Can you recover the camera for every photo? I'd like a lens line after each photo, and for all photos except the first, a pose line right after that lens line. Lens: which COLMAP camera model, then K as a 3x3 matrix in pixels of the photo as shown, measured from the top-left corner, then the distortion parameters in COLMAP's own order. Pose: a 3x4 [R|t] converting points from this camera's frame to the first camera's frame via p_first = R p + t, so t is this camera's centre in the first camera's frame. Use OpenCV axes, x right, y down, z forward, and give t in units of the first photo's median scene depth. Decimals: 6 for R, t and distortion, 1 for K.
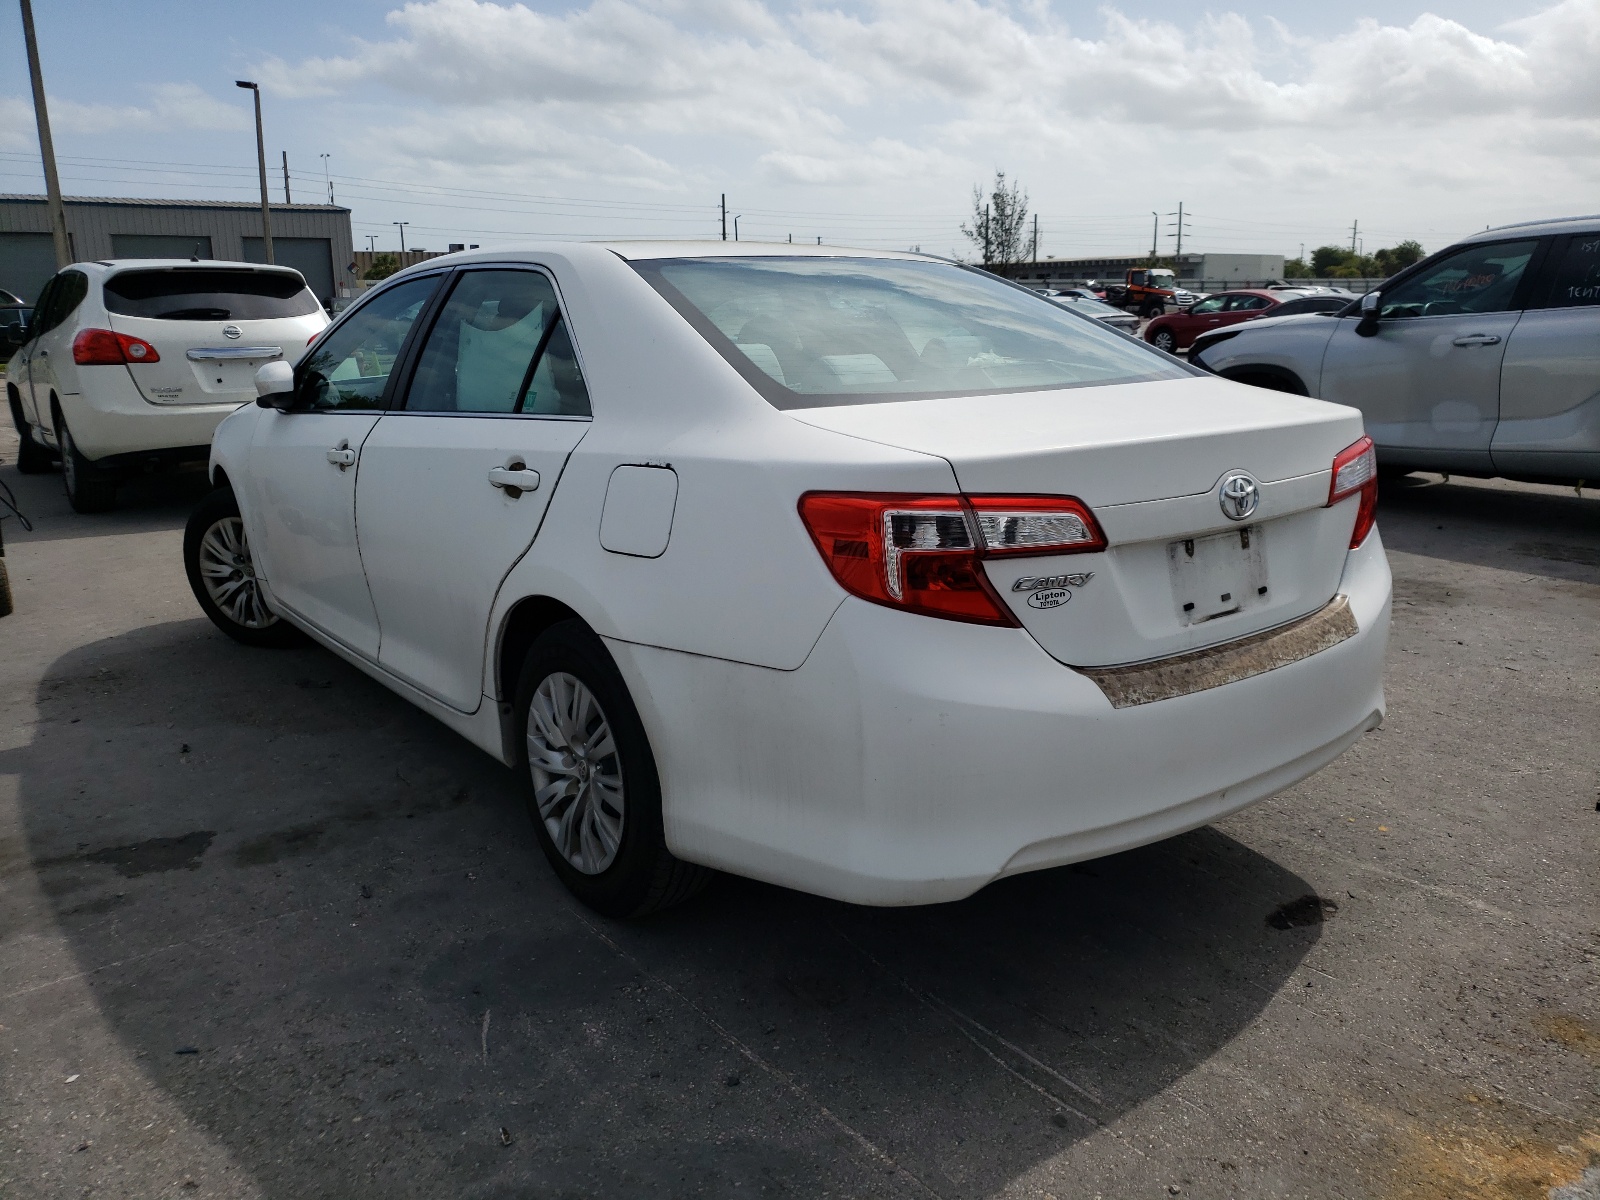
lens RADIAL K [[1247.3, 0, 792.9], [0, 1247.3, 595.2], [0, 0, 1]] dist [0.005706, 0.008709]
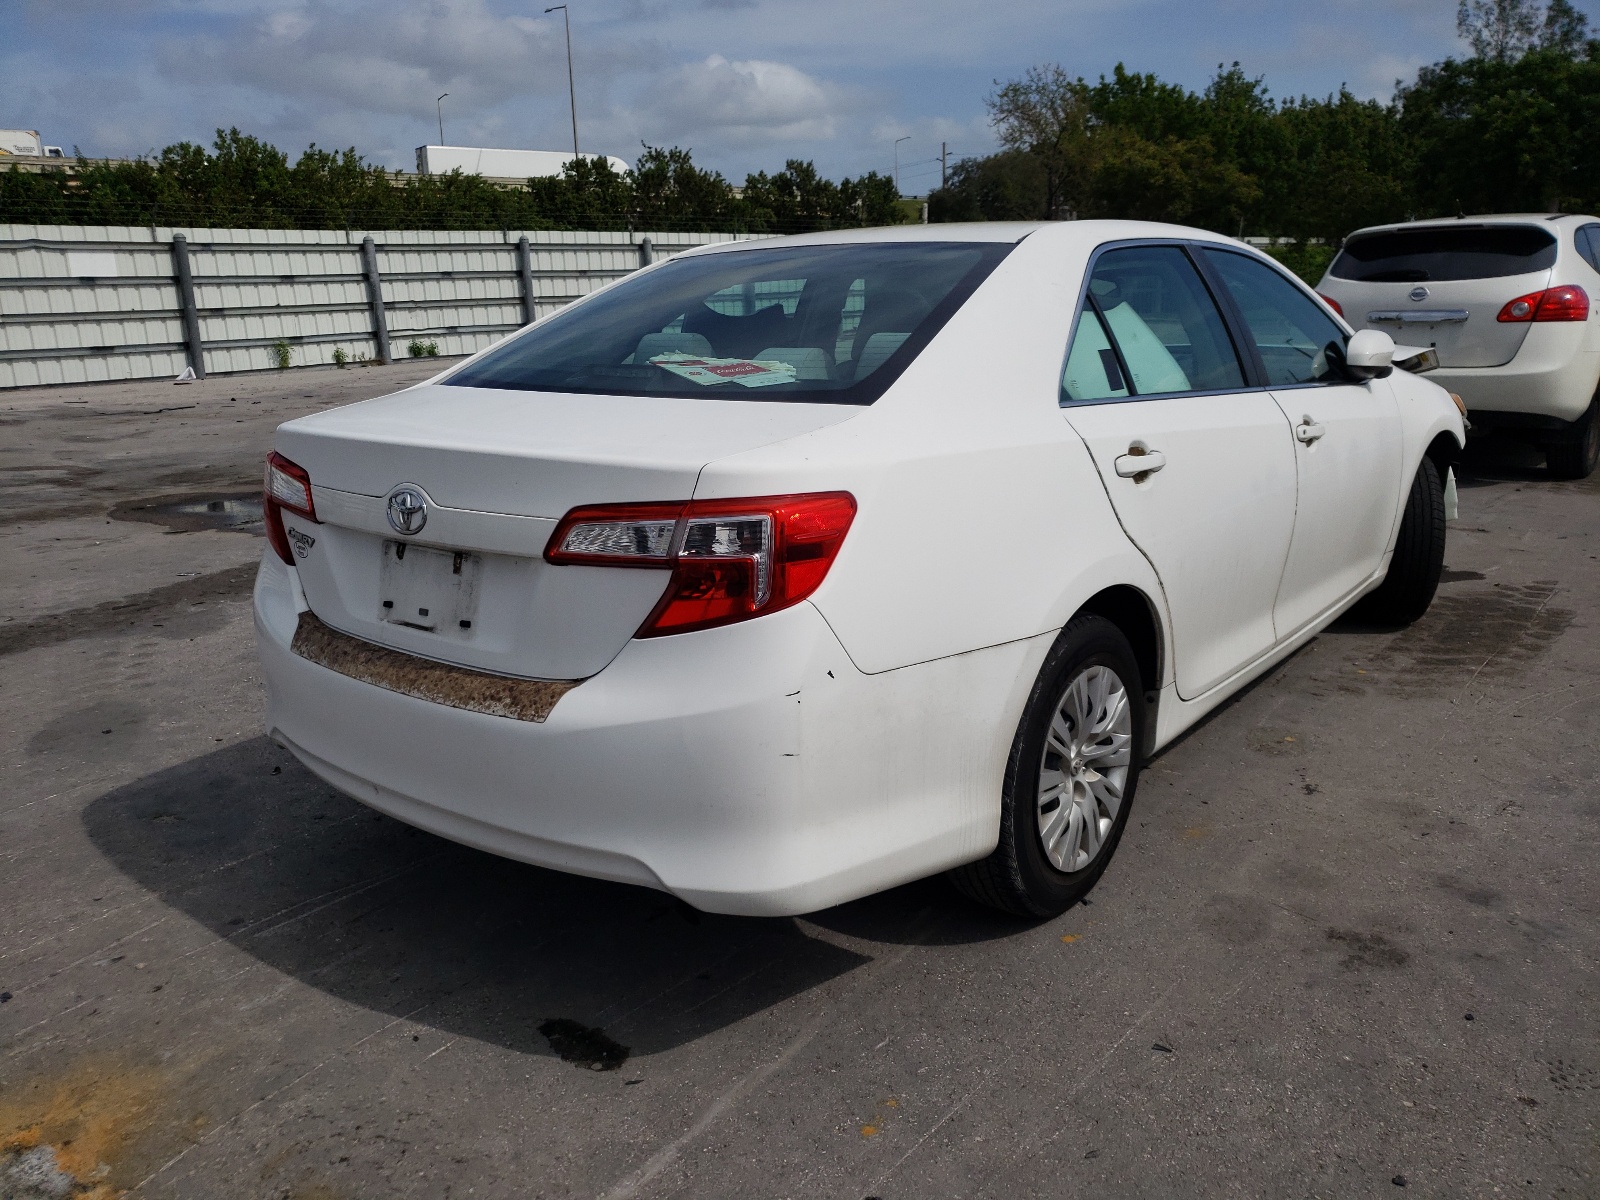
lens RADIAL K [[1254.6, 0, 788.1], [0, 1254.6, 599.3], [0, 0, 1]] dist [0.022943, 0.001713]
pose [[0.226830, 0.239570, -0.944010, 1.355411], [-0.196126, 0.960654, 0.196668, -0.261969], [0.953983, 0.140534, 0.264891, 1.010094]]
